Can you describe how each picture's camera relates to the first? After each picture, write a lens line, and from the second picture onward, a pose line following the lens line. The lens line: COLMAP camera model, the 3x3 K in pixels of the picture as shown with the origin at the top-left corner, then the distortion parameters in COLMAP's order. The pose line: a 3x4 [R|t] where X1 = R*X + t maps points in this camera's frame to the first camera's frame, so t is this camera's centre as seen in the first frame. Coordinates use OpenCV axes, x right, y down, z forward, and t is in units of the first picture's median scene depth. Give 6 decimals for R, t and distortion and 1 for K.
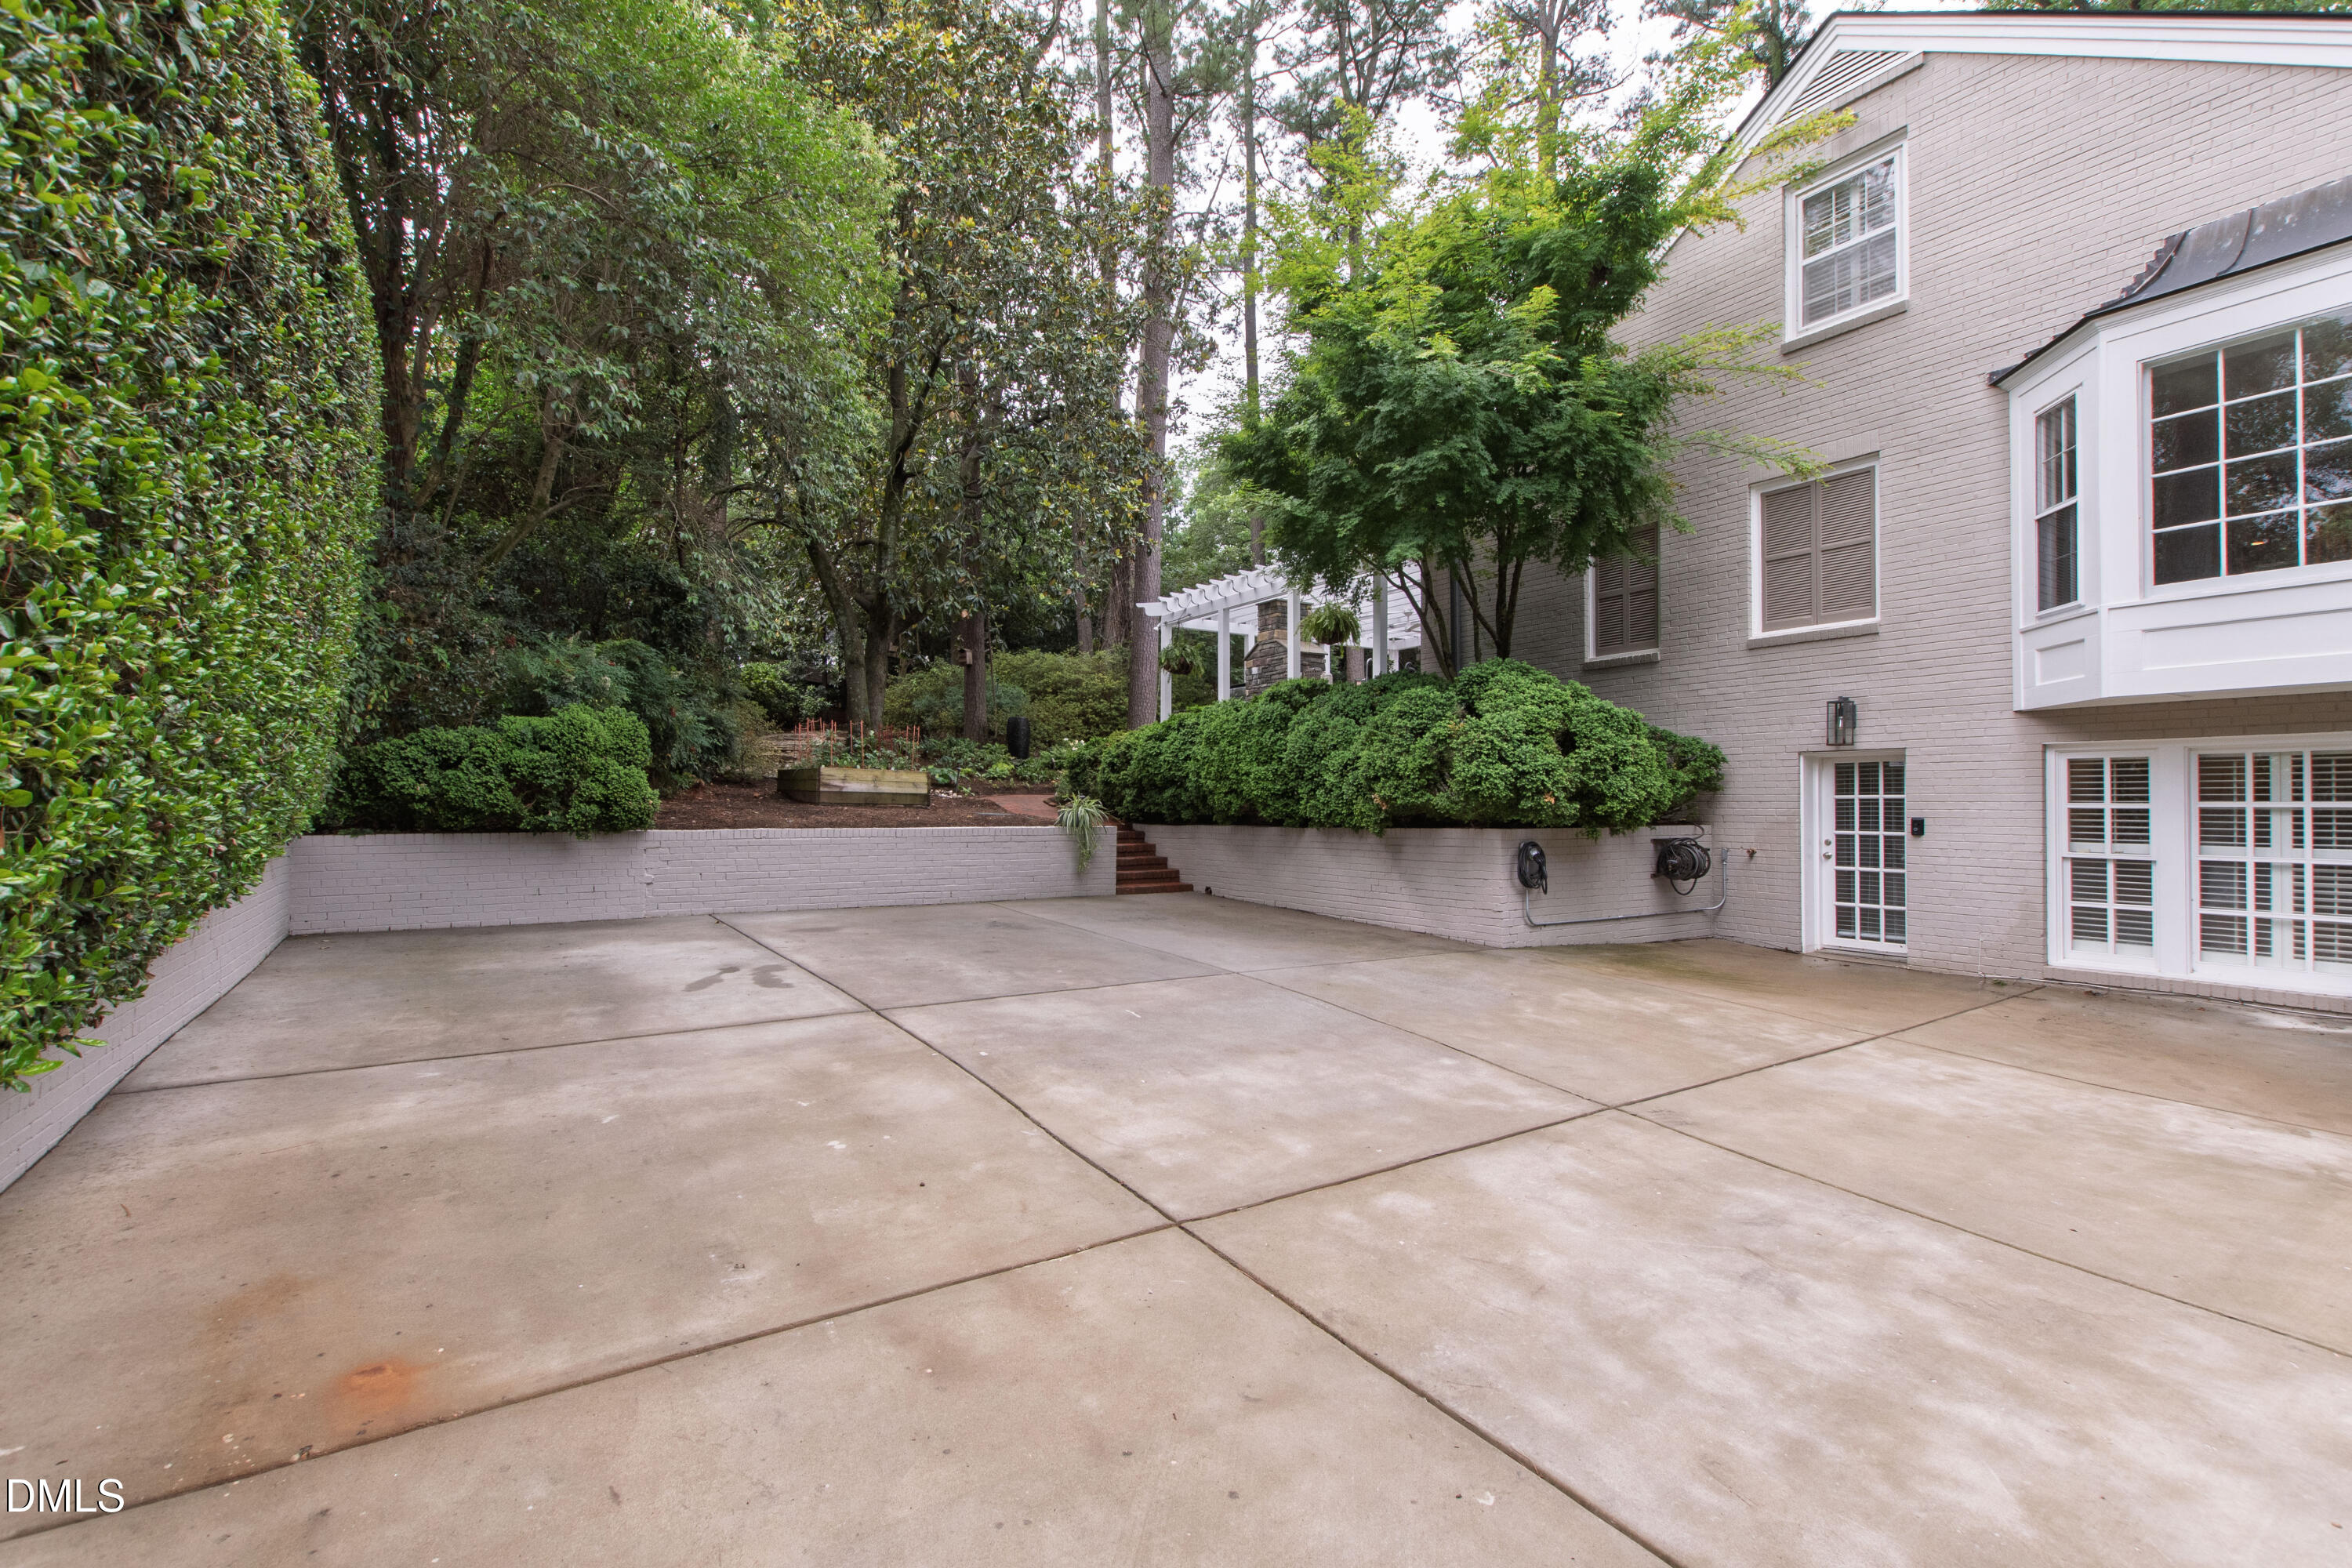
lens RADIAL K [[970.0, 0, 1192.8], [0, 970.0, 792.8], [0, 0, 1]] dist [0.013850, -0.001948]
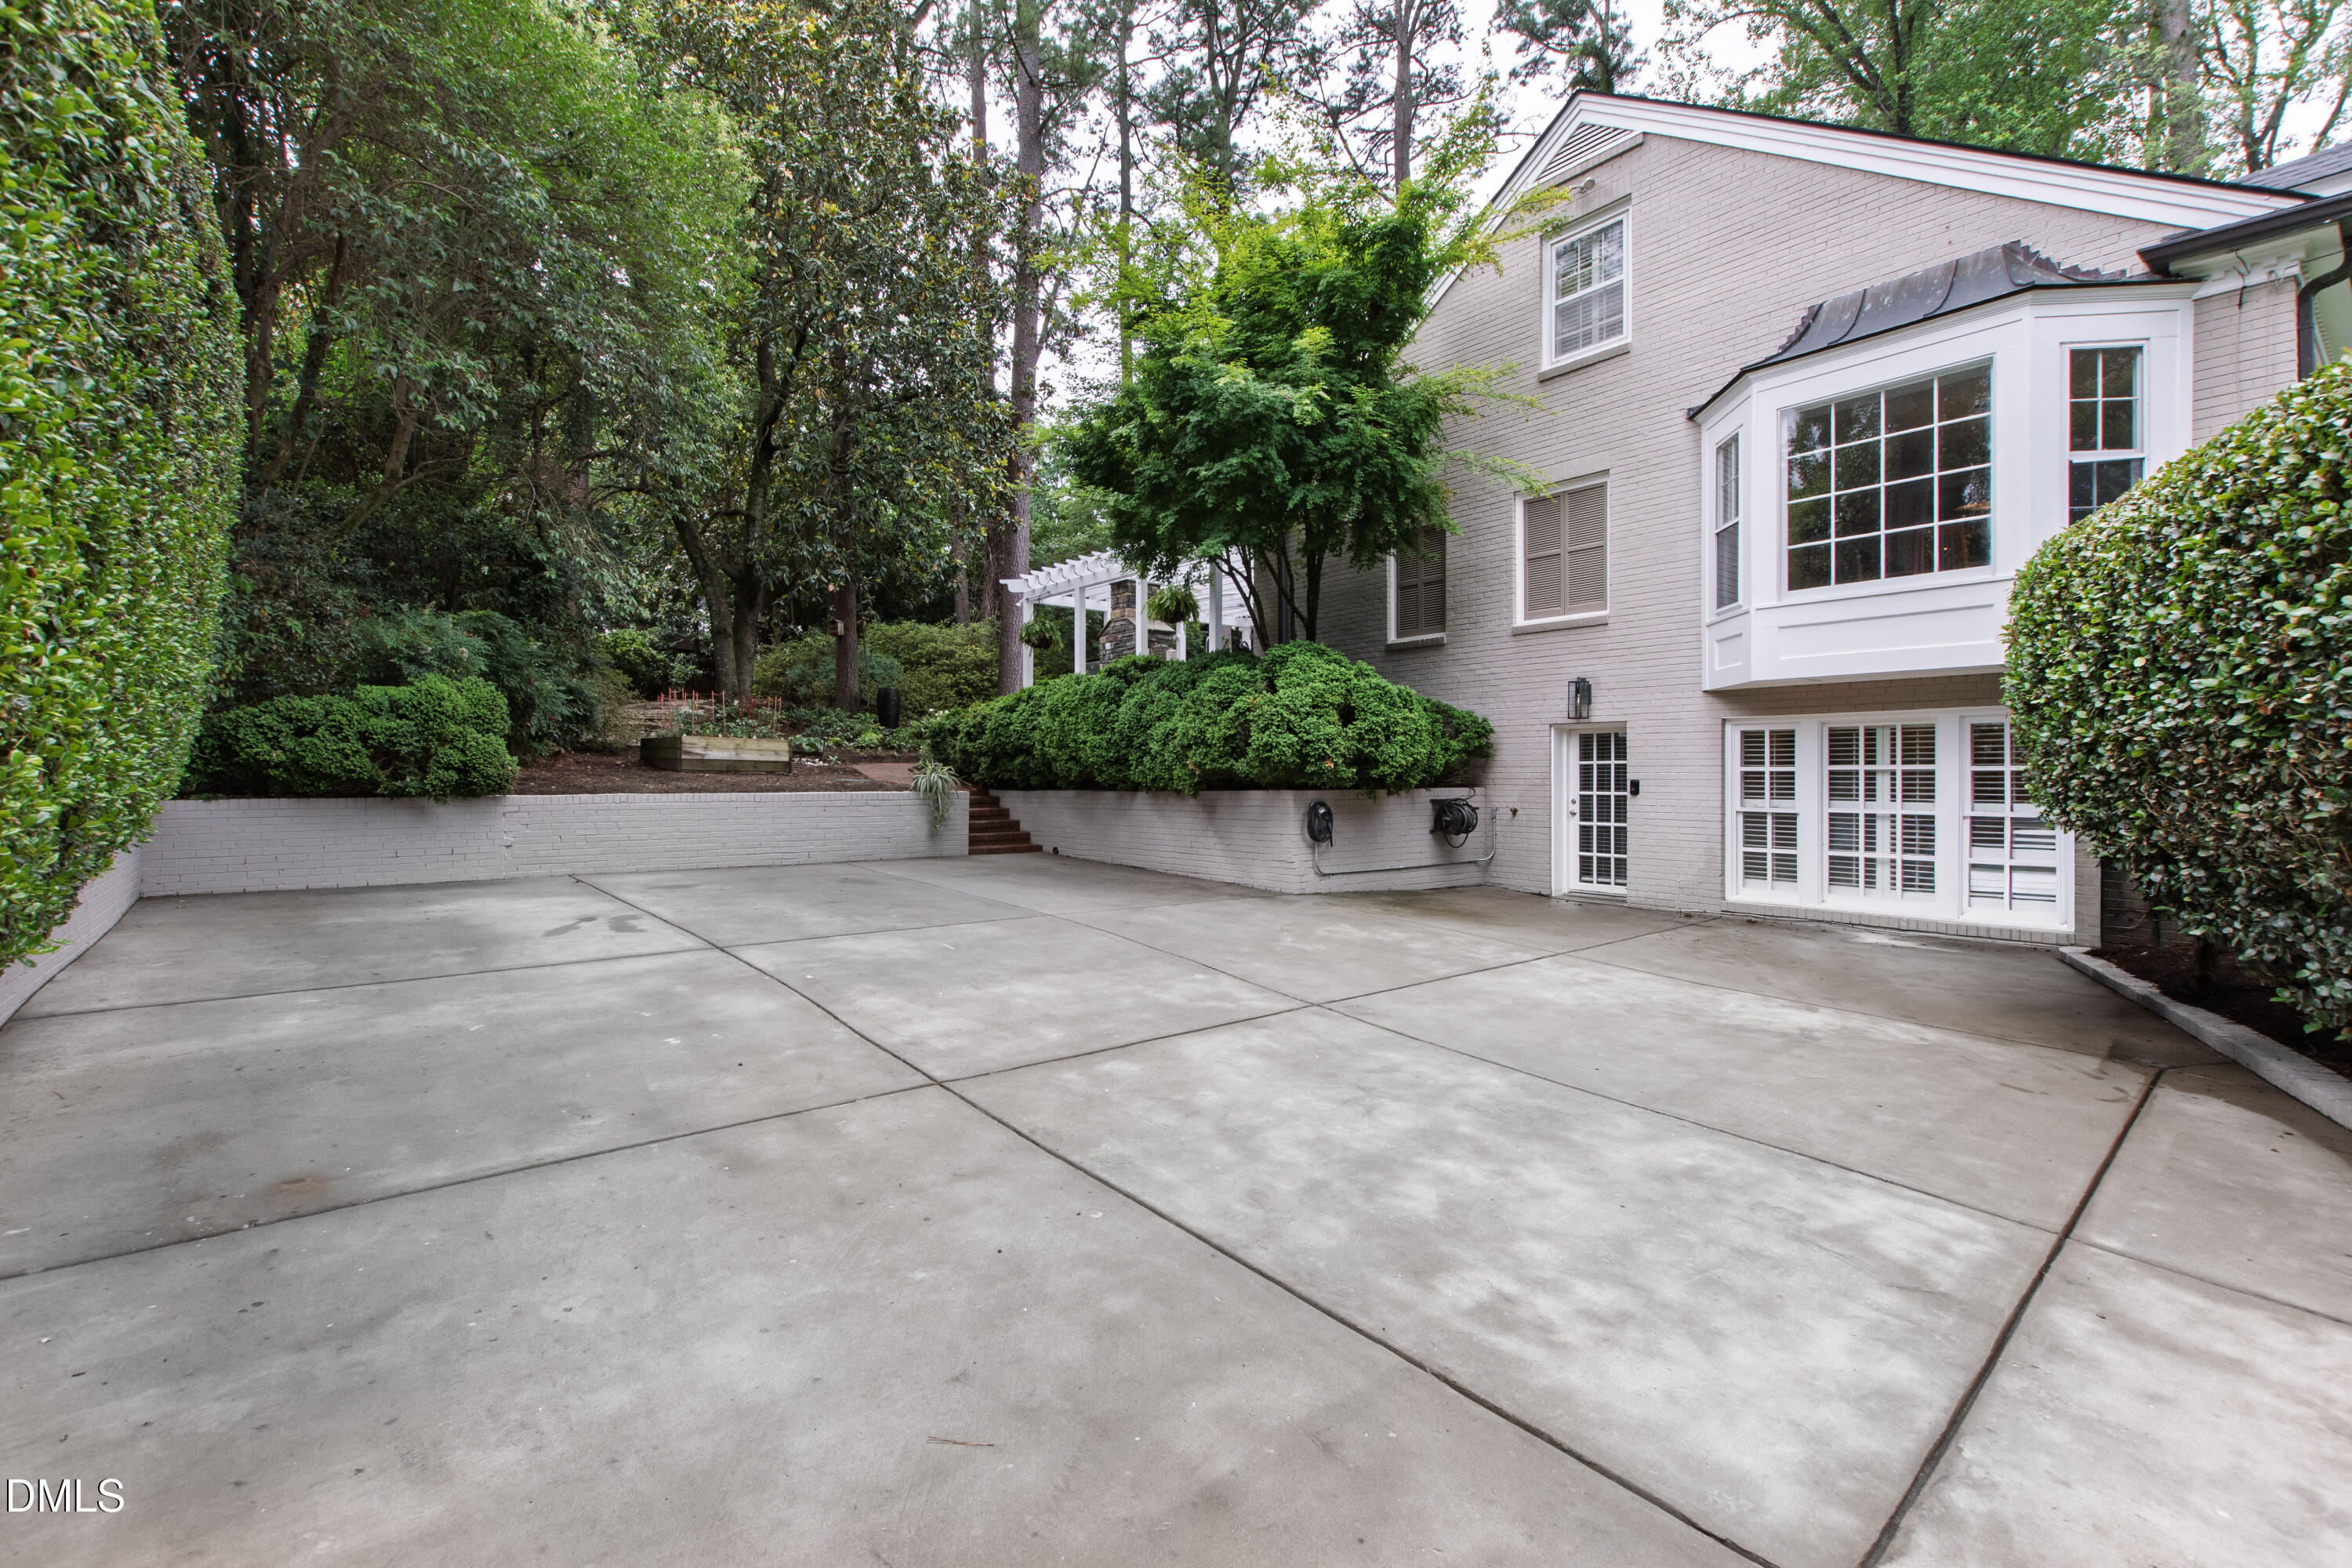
lens RADIAL K [[970.0, 0, 1167.3], [0, 970.0, 770.9], [0, 0, 1]] dist [0.013850, -0.001948]
pose [[0.996322, -0.001058, 0.085685, 0.071011], [0.000378, 0.999968, 0.007950, 0.004928], [-0.085691, -0.007889, 0.996291, -0.129568]]
